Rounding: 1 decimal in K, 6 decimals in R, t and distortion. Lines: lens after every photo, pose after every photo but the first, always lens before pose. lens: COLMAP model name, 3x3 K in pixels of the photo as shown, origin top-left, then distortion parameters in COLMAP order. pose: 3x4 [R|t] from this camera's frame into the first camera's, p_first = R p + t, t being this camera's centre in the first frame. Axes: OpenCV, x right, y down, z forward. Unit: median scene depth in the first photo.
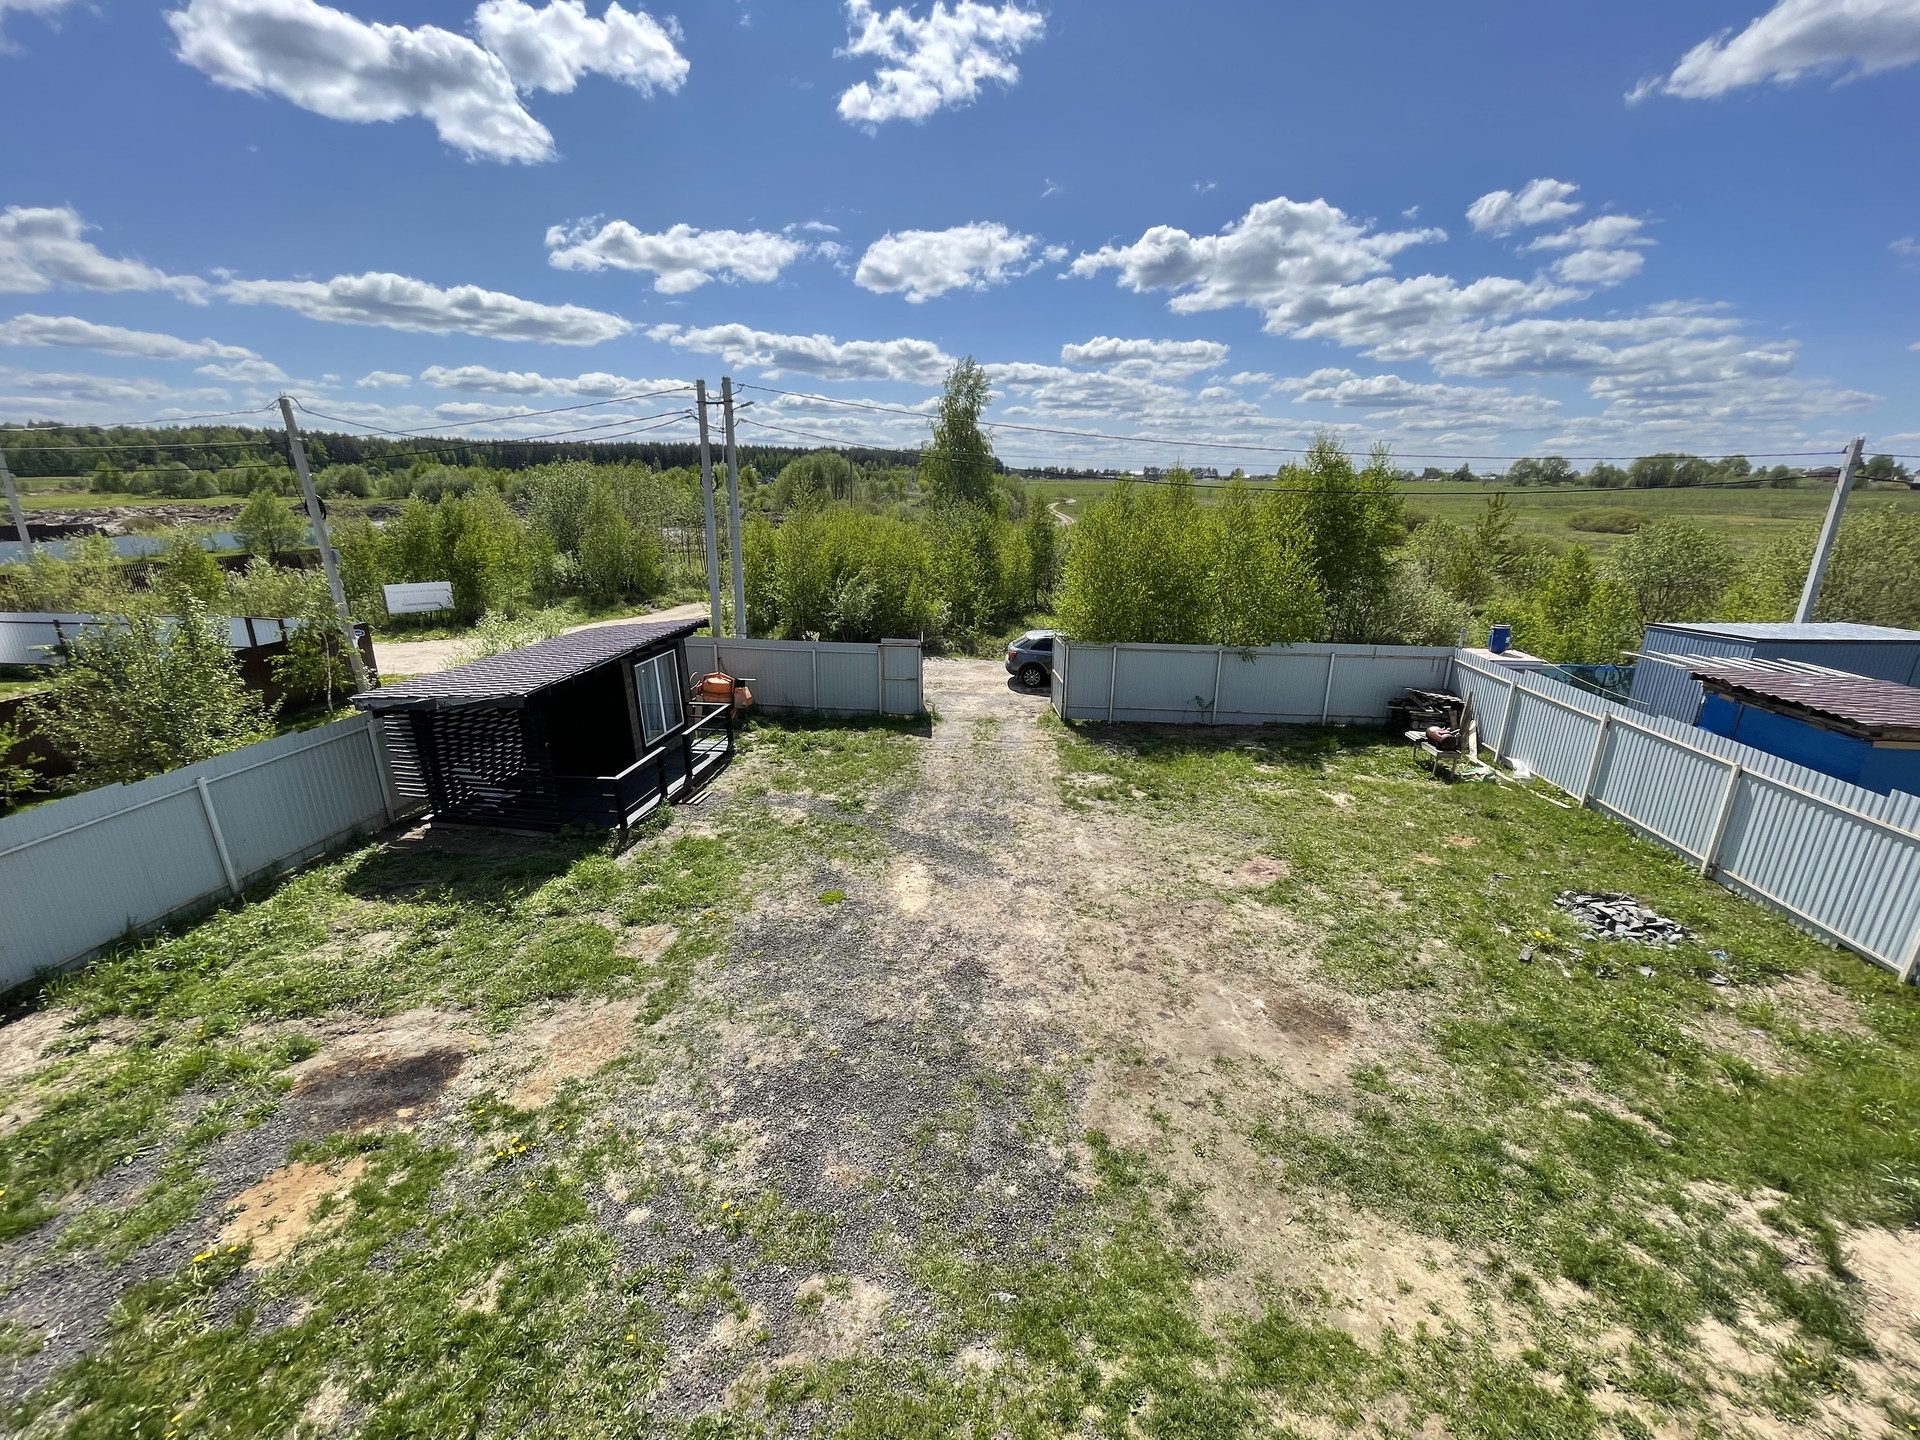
lens RADIAL K [[775.9, 0, 972.5], [0, 775.9, 731.4], [0, 0, 1]] dist [-0.003275, 0.000367]
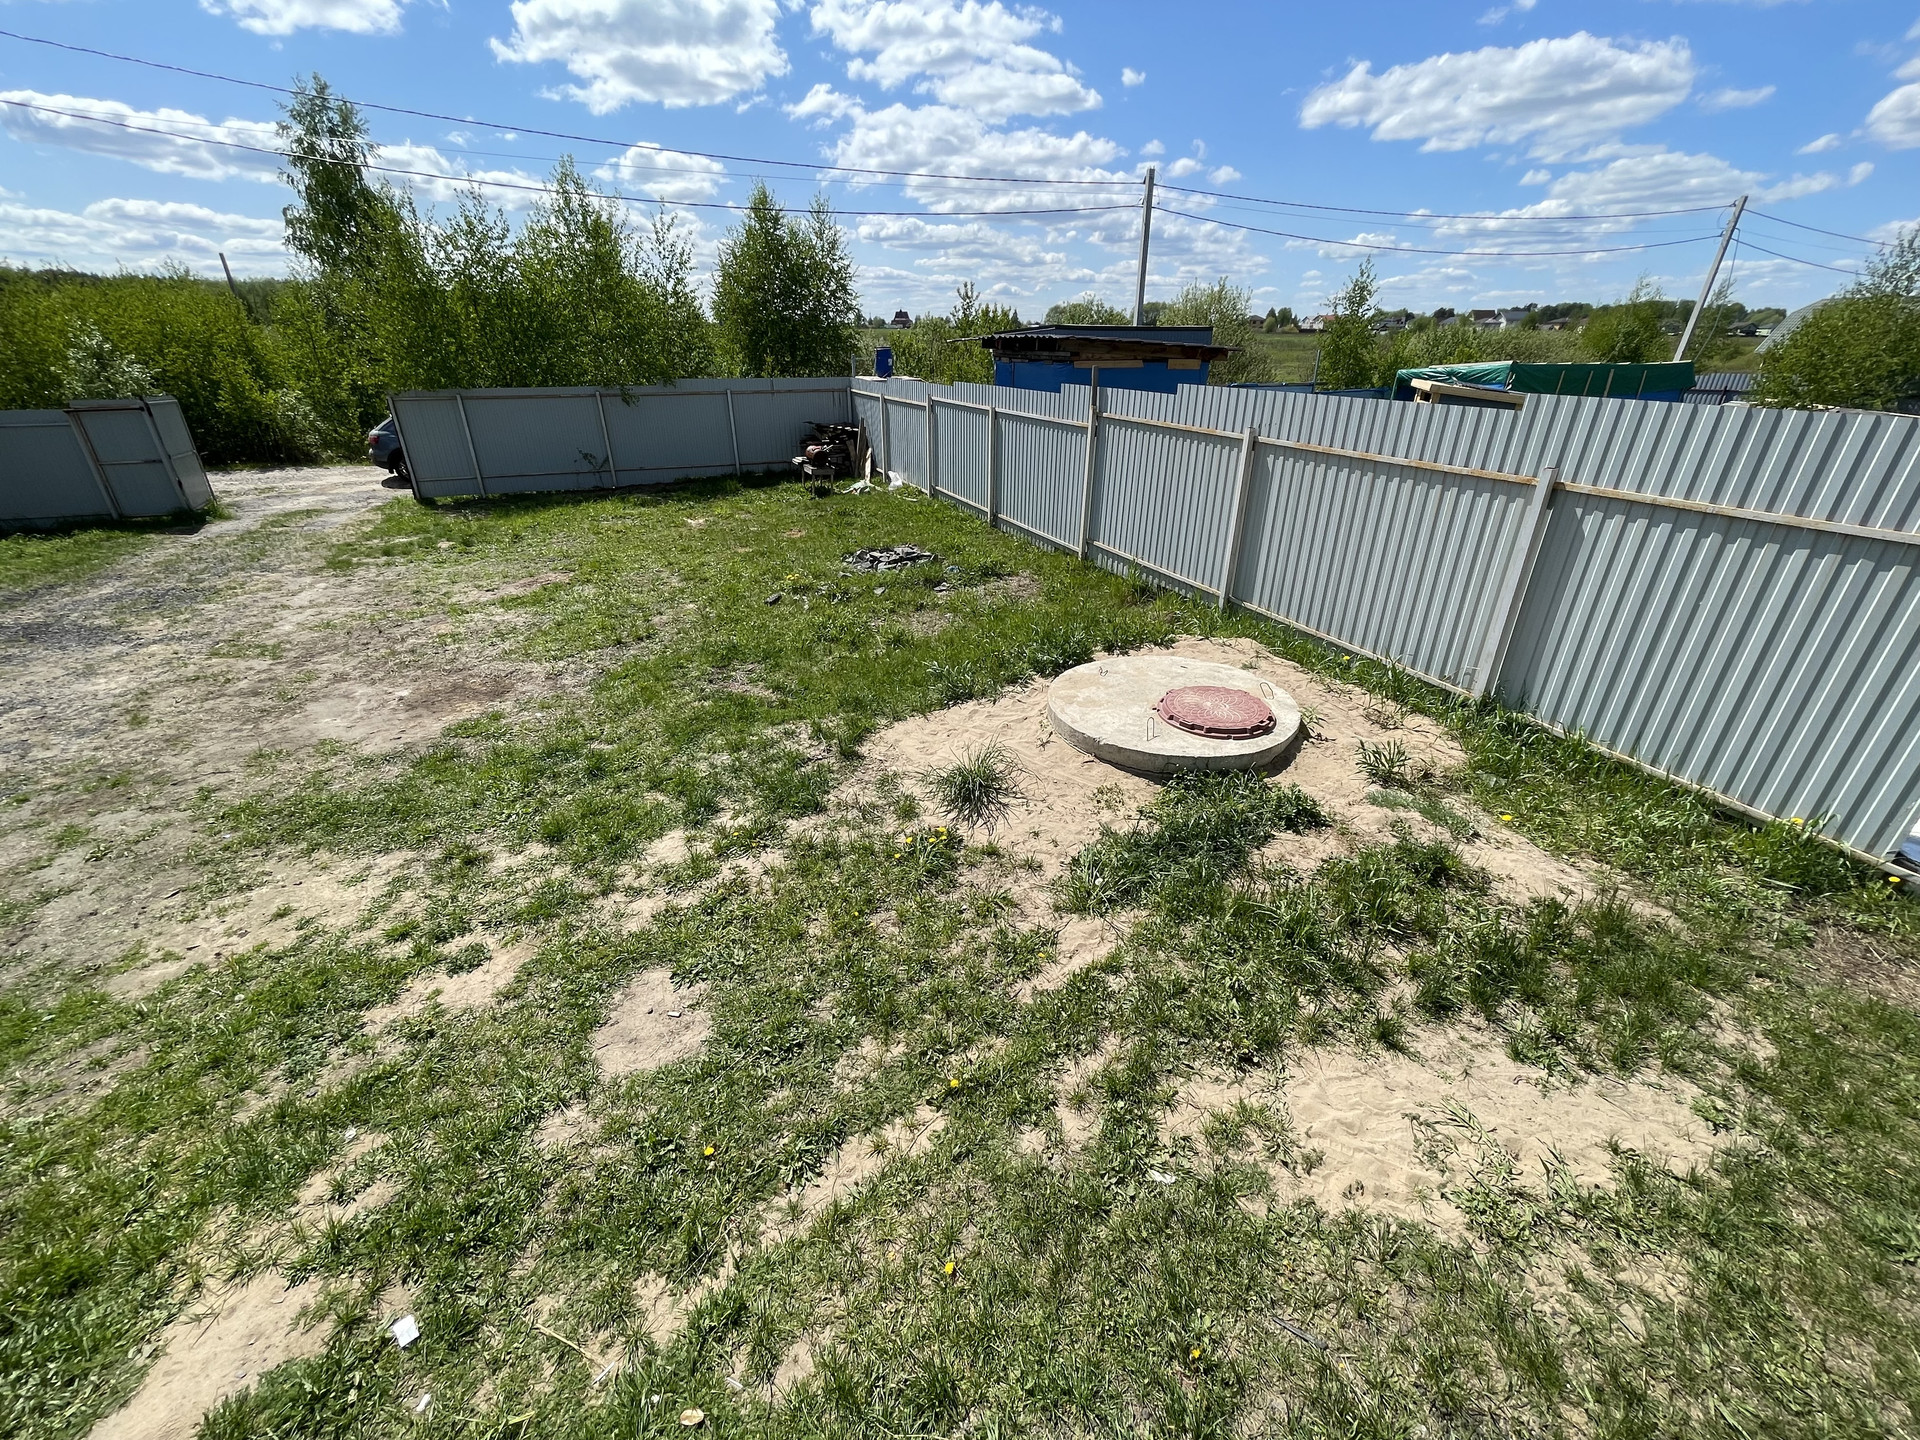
lens RADIAL K [[775.9, 0, 972.5], [0, 775.9, 731.4], [0, 0, 1]] dist [-0.003275, 0.000367]
pose [[0.880939, -0.211313, 0.423431, 0.593502], [0.137829, 0.970545, 0.197600, 0.348361], [-0.452714, -0.115712, 0.884116, 0.066331]]
